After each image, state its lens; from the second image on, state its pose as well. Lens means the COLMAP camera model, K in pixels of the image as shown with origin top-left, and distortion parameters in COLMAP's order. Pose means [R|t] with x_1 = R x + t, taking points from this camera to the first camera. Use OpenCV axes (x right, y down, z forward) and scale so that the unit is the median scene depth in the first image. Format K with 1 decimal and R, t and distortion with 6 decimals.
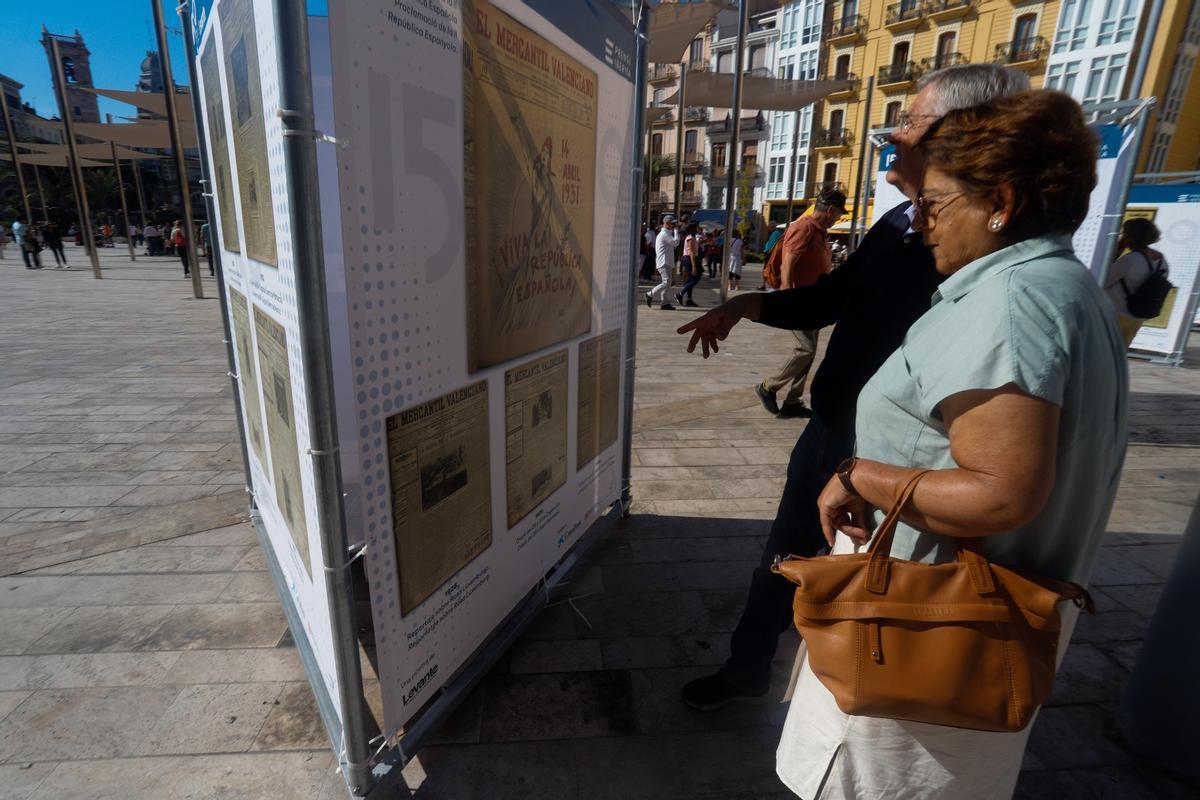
lens RADIAL K [[588.6, 0, 593.8], [0, 588.6, 398.0], [0, 0, 1]] dist [-0.058404, 0.021817]
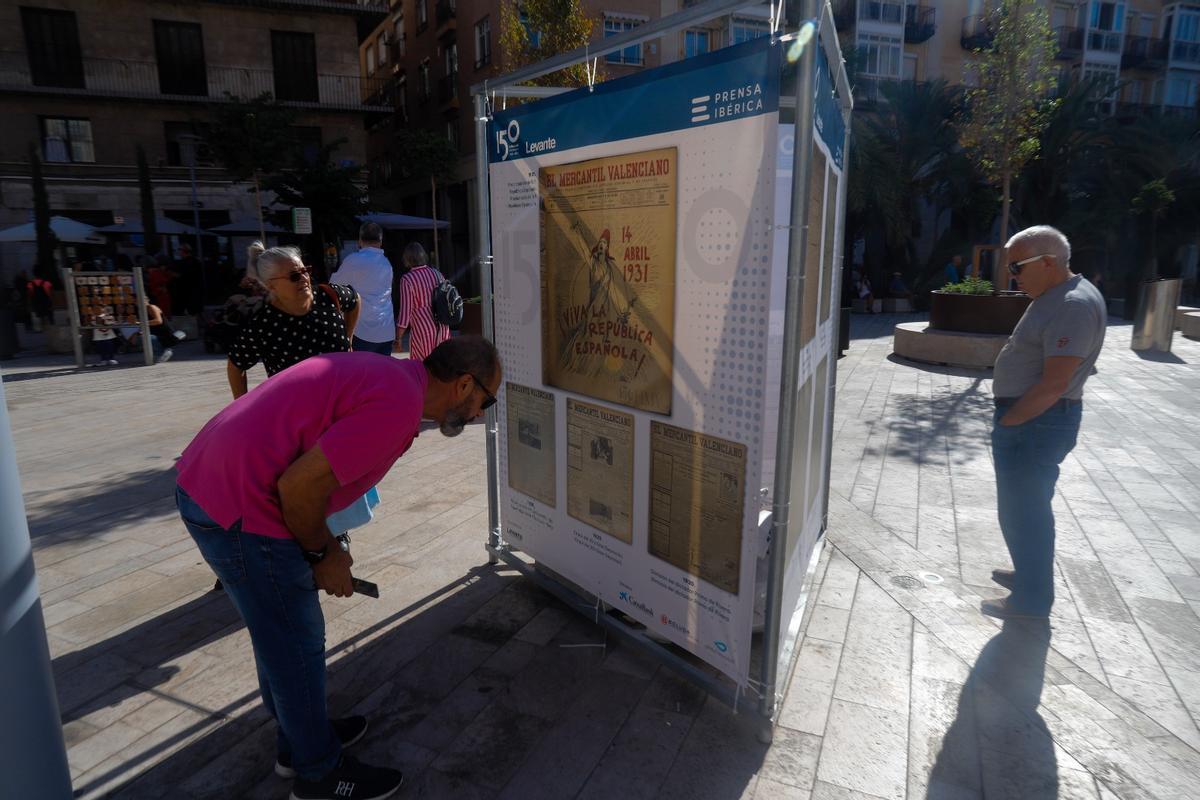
lens RADIAL K [[750.5, 0, 594.3], [0, 750.5, 405.6], [0, 0, 1]] dist [-0.090084, 0.091619]
pose [[-0.506582, 0.149285, -0.849170, 1.338521], [-0.244575, 0.919558, 0.307564, -0.591314], [0.826776, 0.363492, -0.429320, 1.805733]]
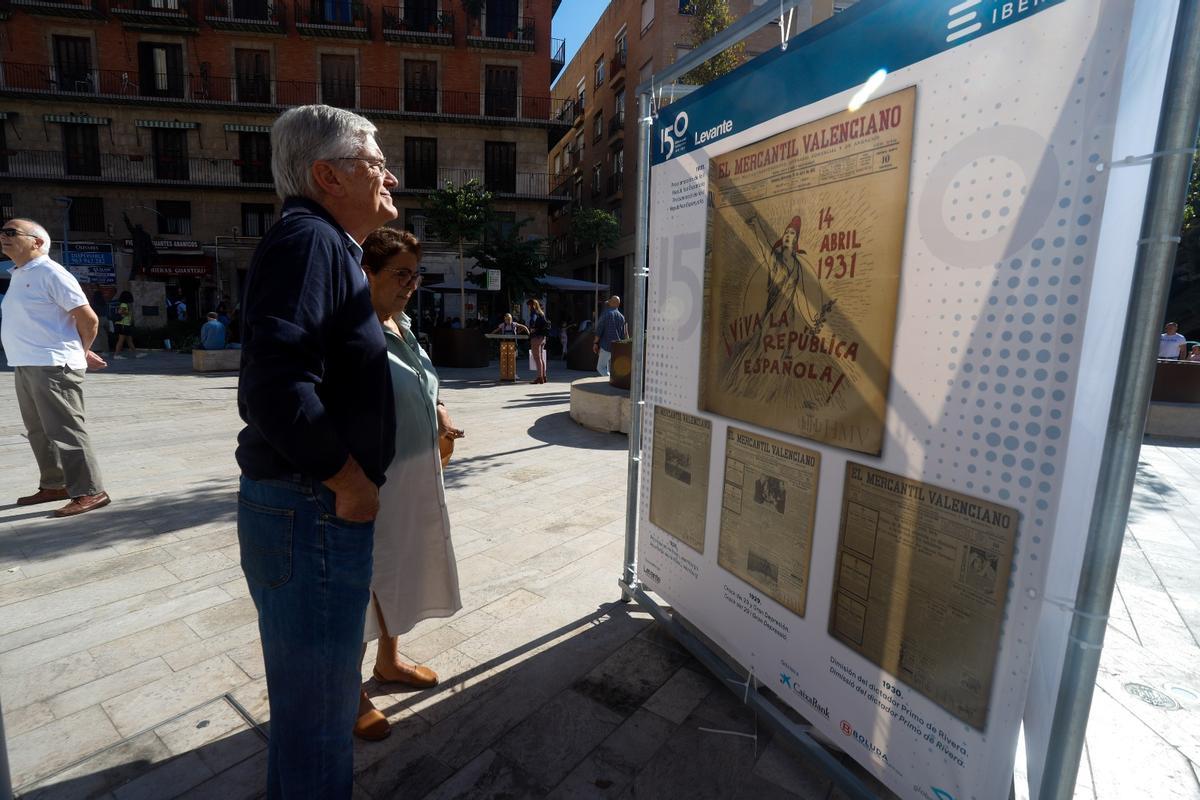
lens RADIAL K [[599.7, 0, 588.6], [0, 599.7, 398.1], [0, 0, 1]] dist [-0.098922, 0.064400]
pose [[-0.681305, 0.055462, -0.729896, 0.906562], [-0.242263, 0.923847, 0.296335, -0.379986], [0.690748, 0.378721, -0.615985, 1.498119]]
